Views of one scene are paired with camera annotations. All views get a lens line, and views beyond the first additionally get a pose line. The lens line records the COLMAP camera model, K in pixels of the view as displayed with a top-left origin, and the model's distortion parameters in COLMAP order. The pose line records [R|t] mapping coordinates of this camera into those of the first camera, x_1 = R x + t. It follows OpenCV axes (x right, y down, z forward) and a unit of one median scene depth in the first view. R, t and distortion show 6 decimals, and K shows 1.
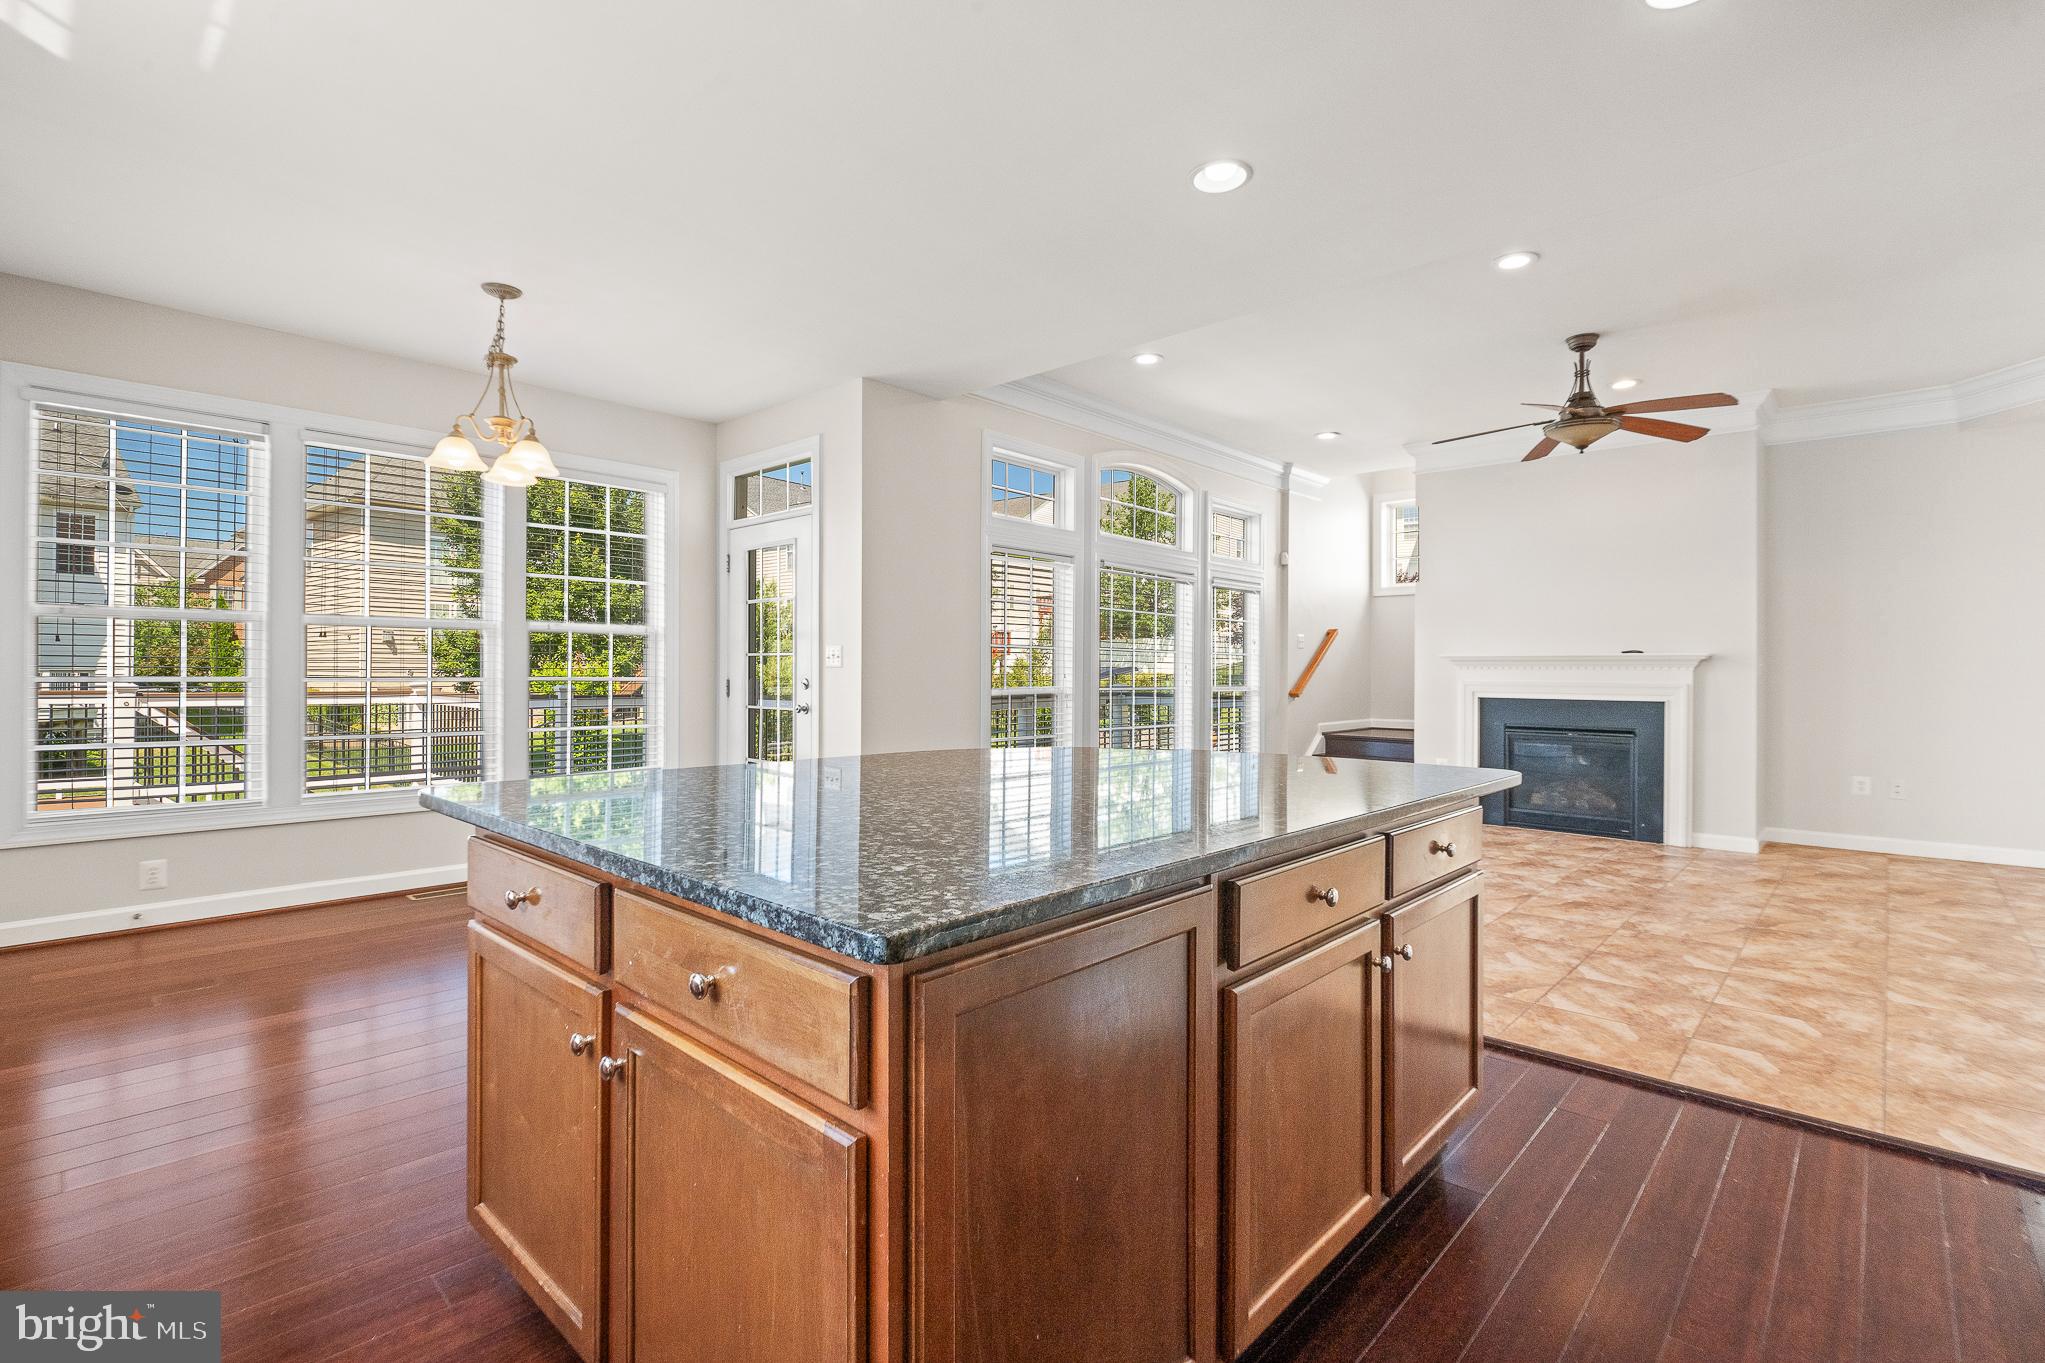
lens RADIAL K [[909.0, 0, 1030.0], [0, 909.0, 678.4], [0, 0, 1]] dist [-0.011420, 0.000290]
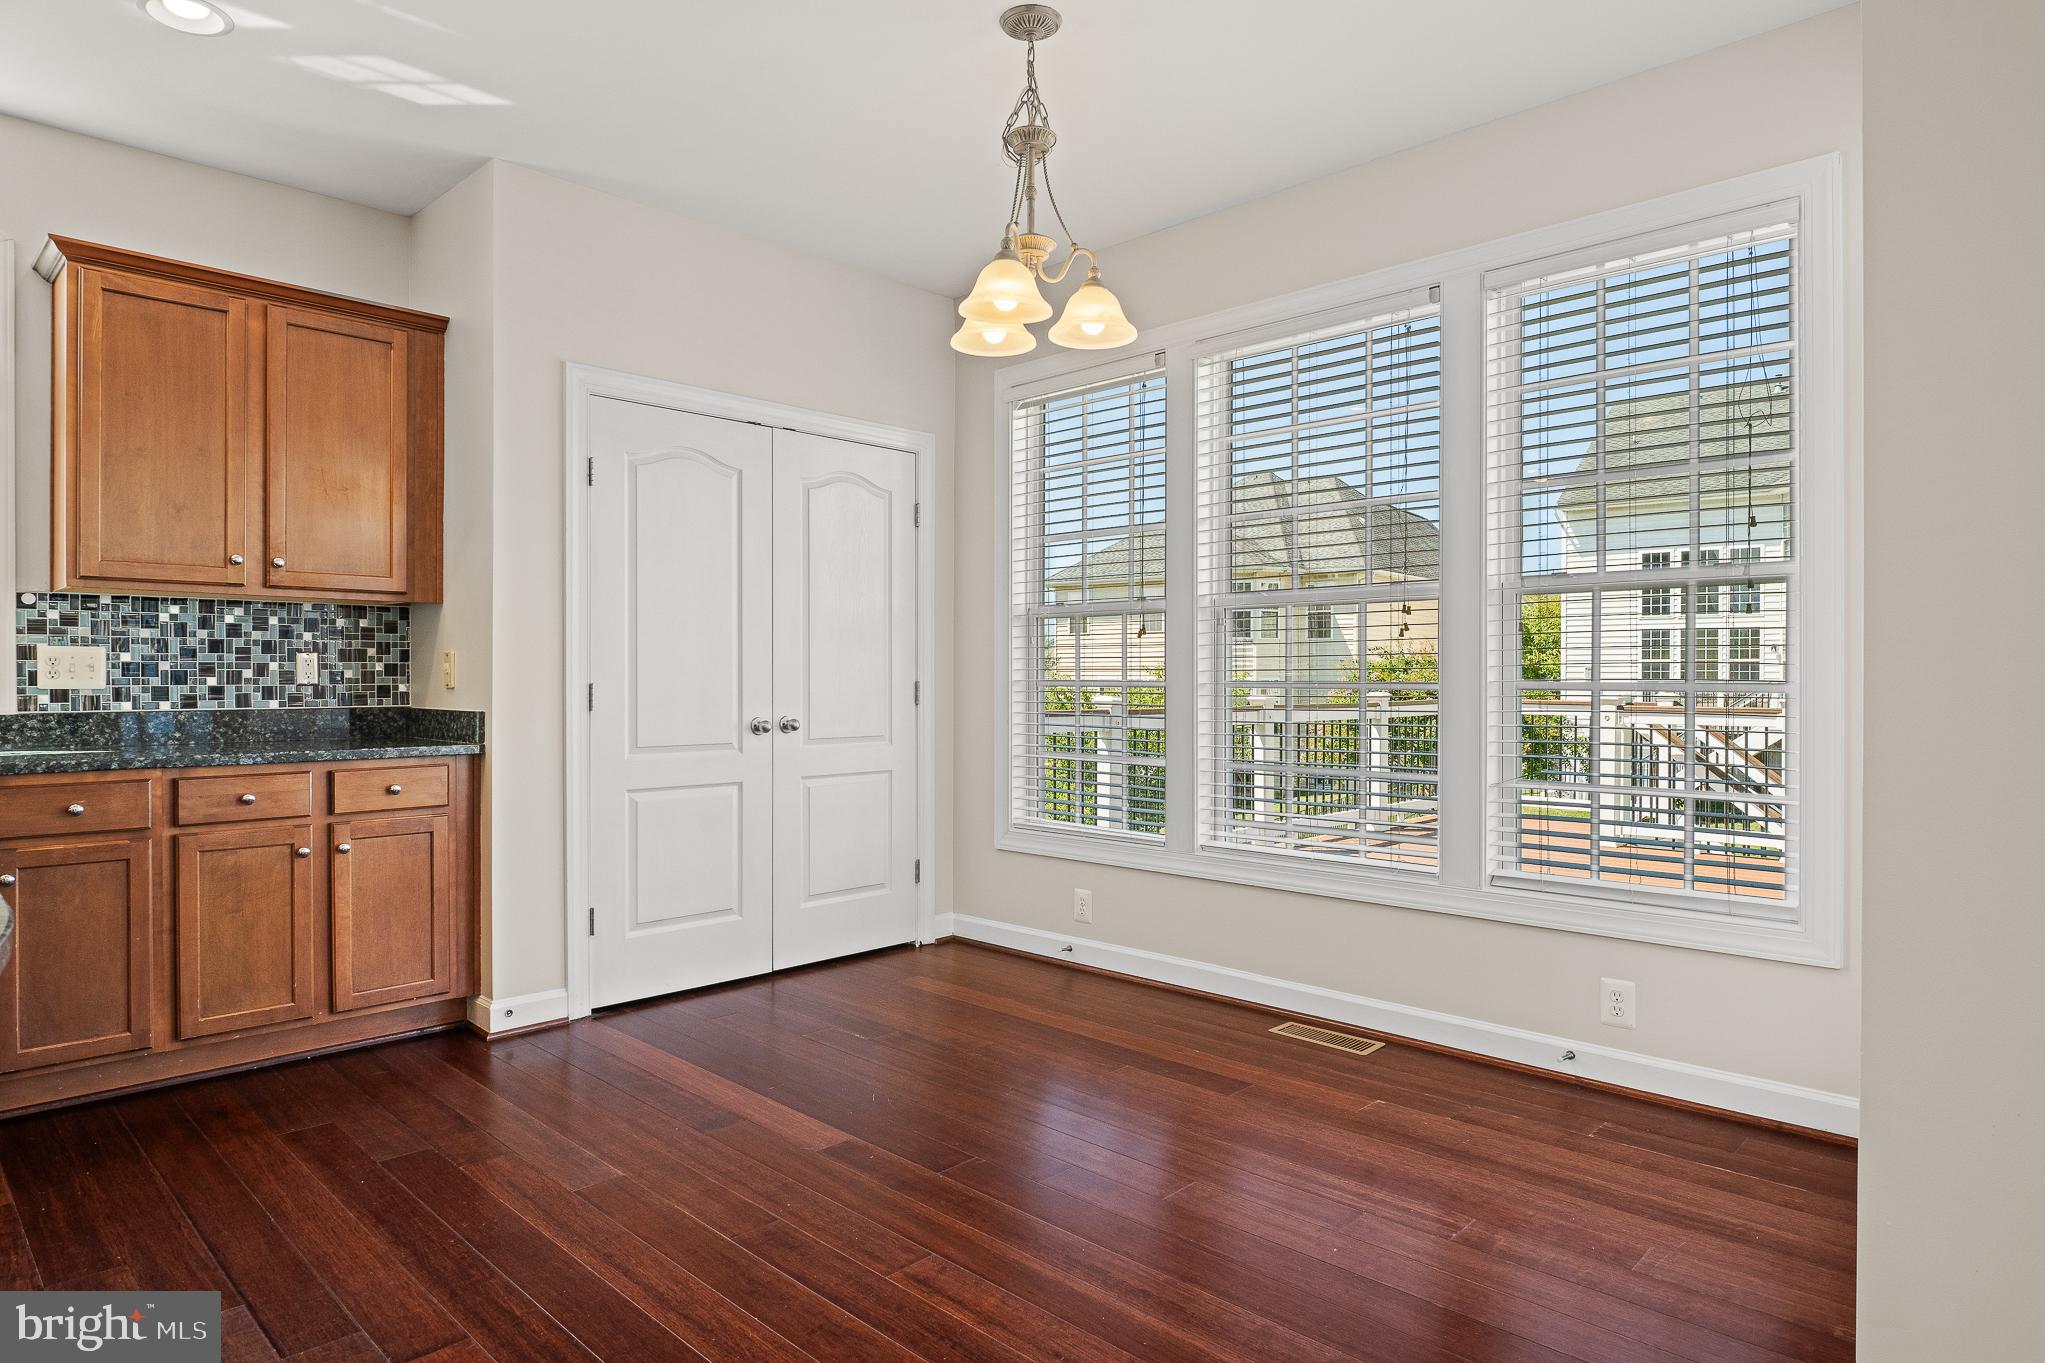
lens RADIAL K [[1169.1, 0, 1022.5], [0, 1169.1, 681.5], [0, 0, 1]] dist [-0.021825, -0.000971]
pose [[-0.011308, -0.002205, -0.999934, 0.162969], [-0.007688, 0.999968, -0.002119, 0.002526], [0.999907, 0.007663, -0.011325, 0.945828]]
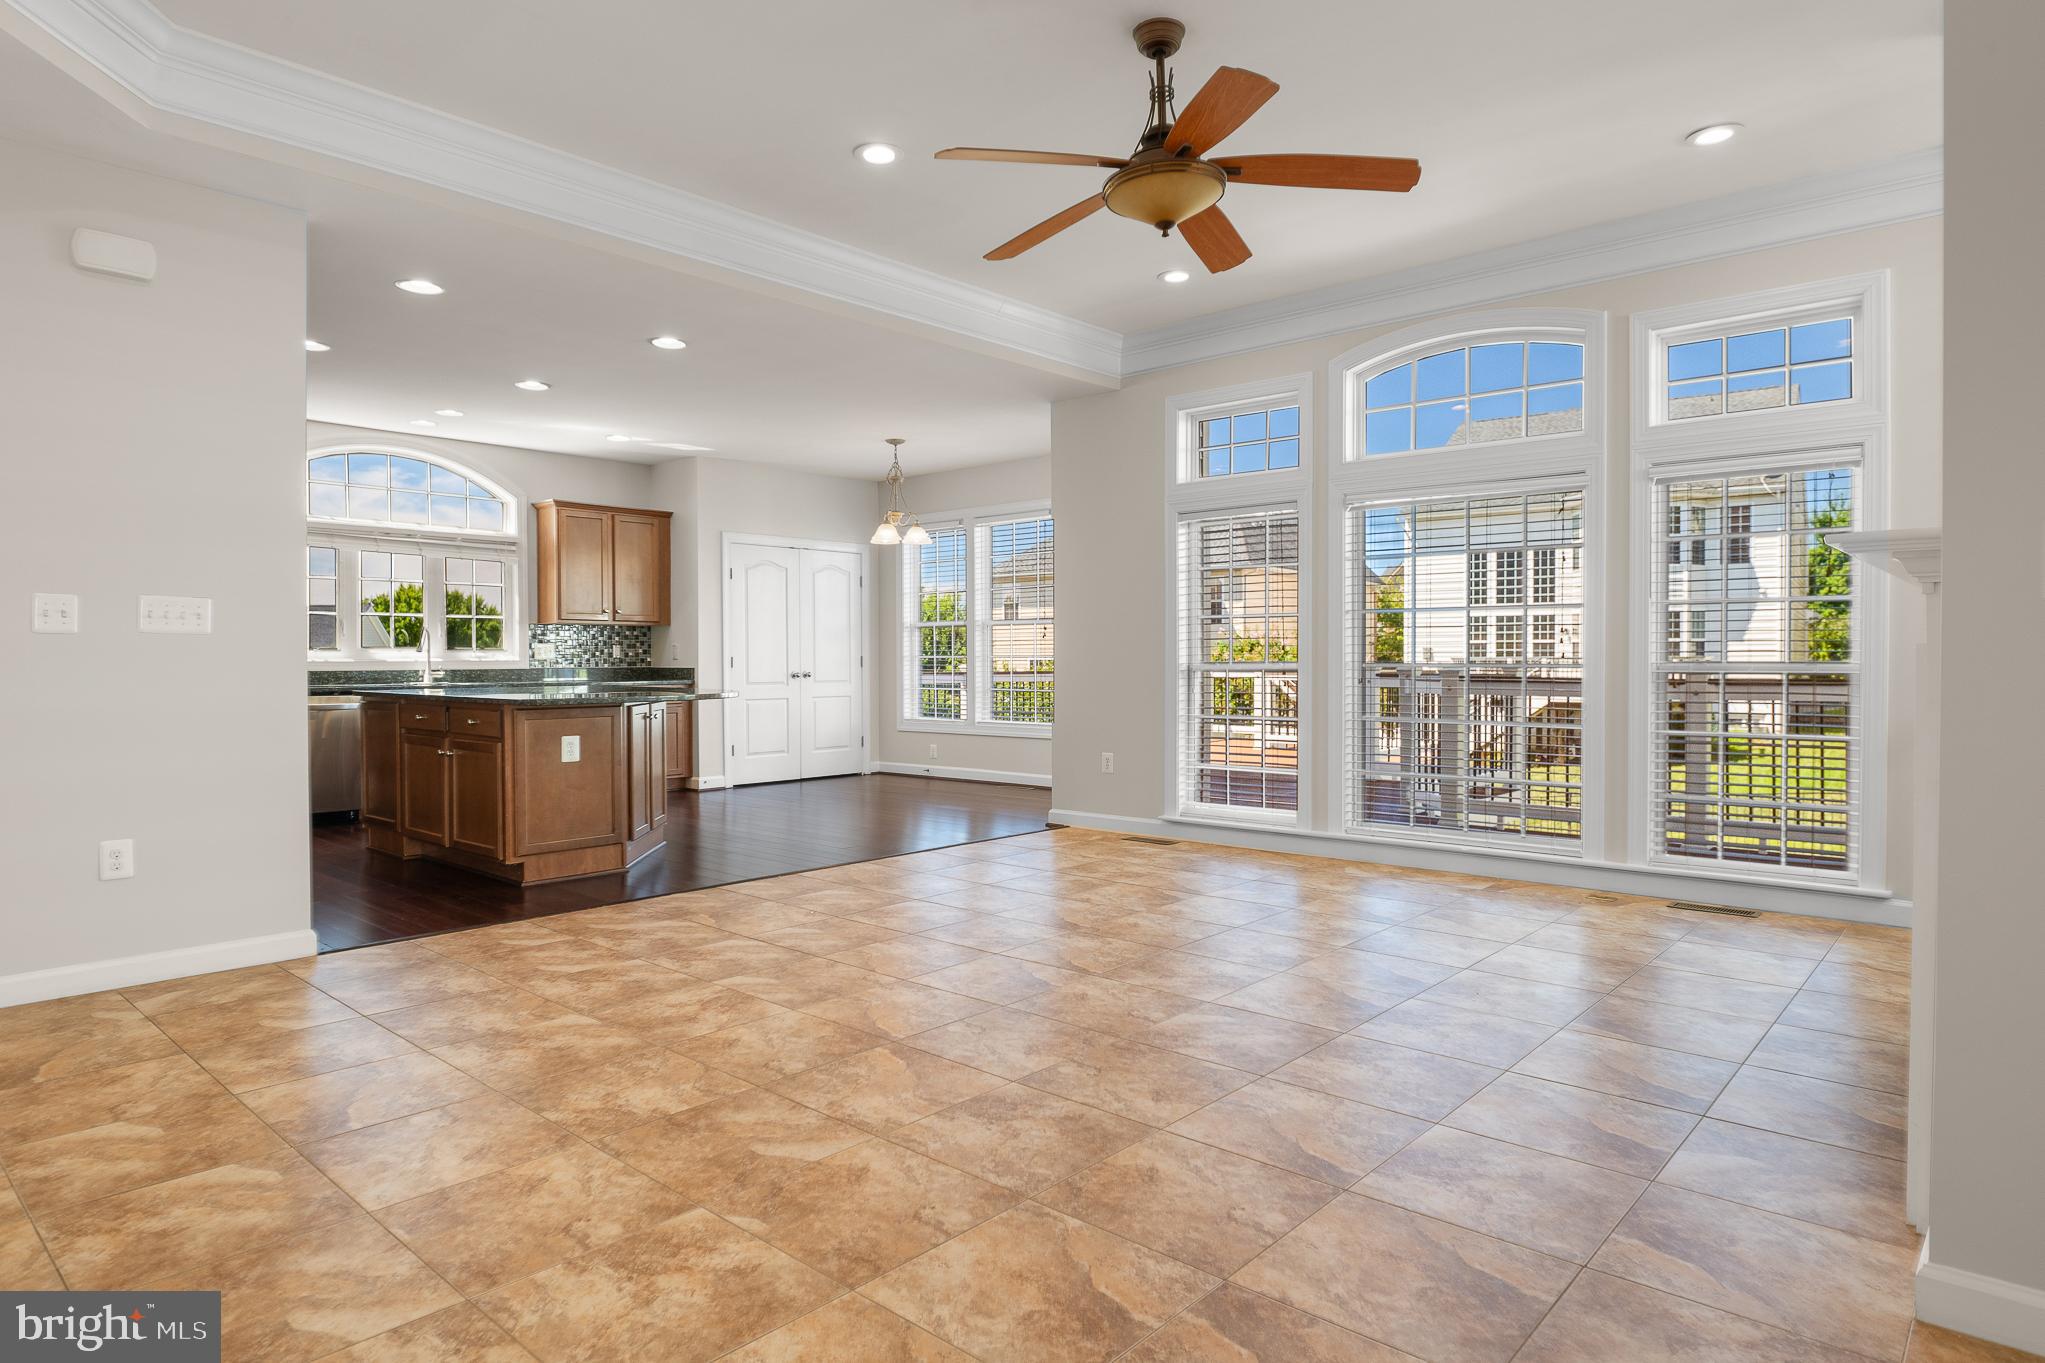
lens RADIAL K [[1161.5, 0, 1022.5], [0, 1161.5, 681.5], [0, 0, 1]] dist [-0.009089, -0.001036]
pose [[0.028859, 0.013198, -0.999496, 1.672424], [-0.002512, 0.999911, 0.013131, 0.023088], [0.999580, 0.002132, 0.028889, 1.119623]]
